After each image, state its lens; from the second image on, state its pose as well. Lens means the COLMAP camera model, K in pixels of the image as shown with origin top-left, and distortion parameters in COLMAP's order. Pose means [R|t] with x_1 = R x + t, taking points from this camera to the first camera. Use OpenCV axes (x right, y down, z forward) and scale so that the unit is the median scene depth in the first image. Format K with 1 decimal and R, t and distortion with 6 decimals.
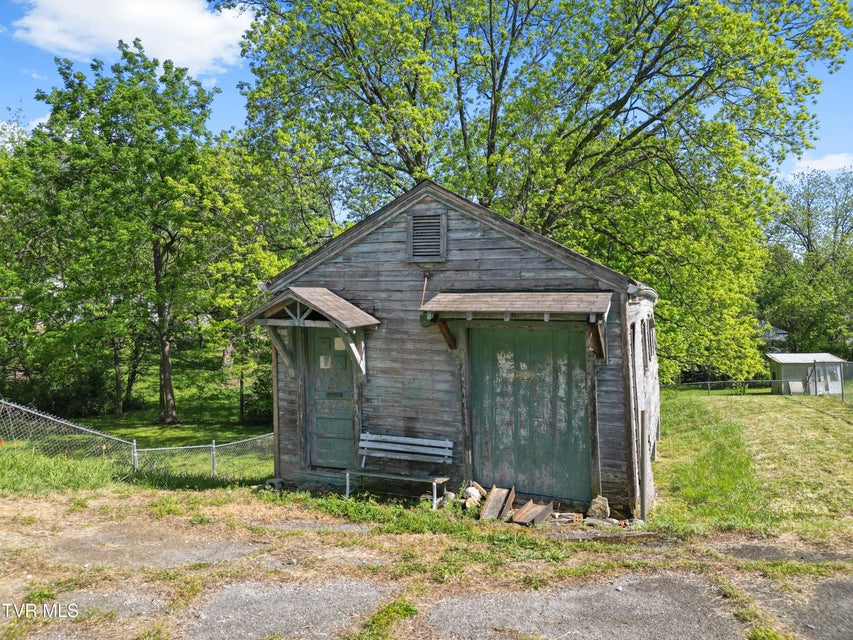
lens RADIAL K [[608.9, 0, 426.5], [0, 608.9, 320.0], [0, 0, 1]] dist [0.045852, -0.135640]
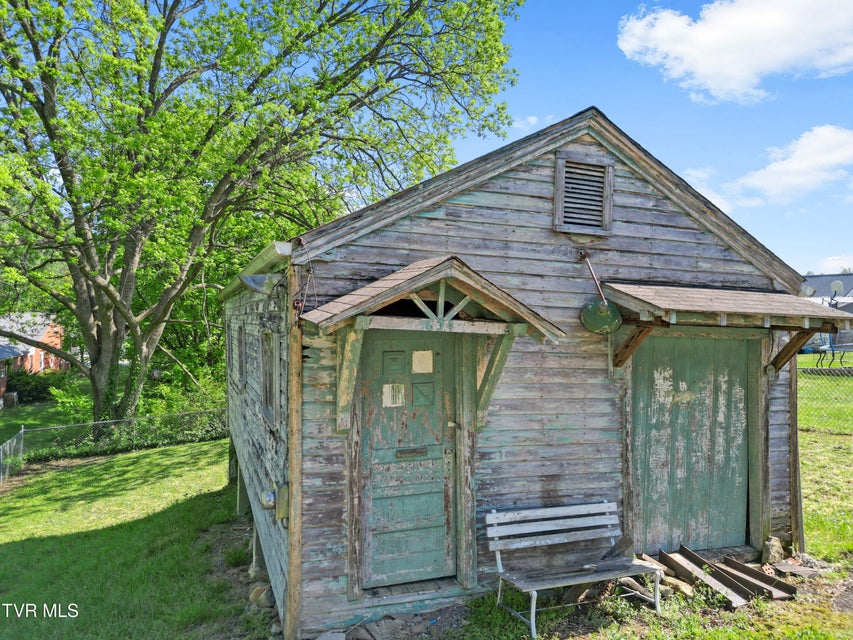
lens RADIAL K [[608.9, 0, 426.5], [0, 608.9, 320.0], [0, 0, 1]] dist [0.045852, -0.135640]
pose [[0.748902, 0.014836, 0.662515, -0.566533], [-0.017820, 0.999839, -0.002246, 0.001228], [-0.662441, -0.010124, 0.749046, 0.626694]]
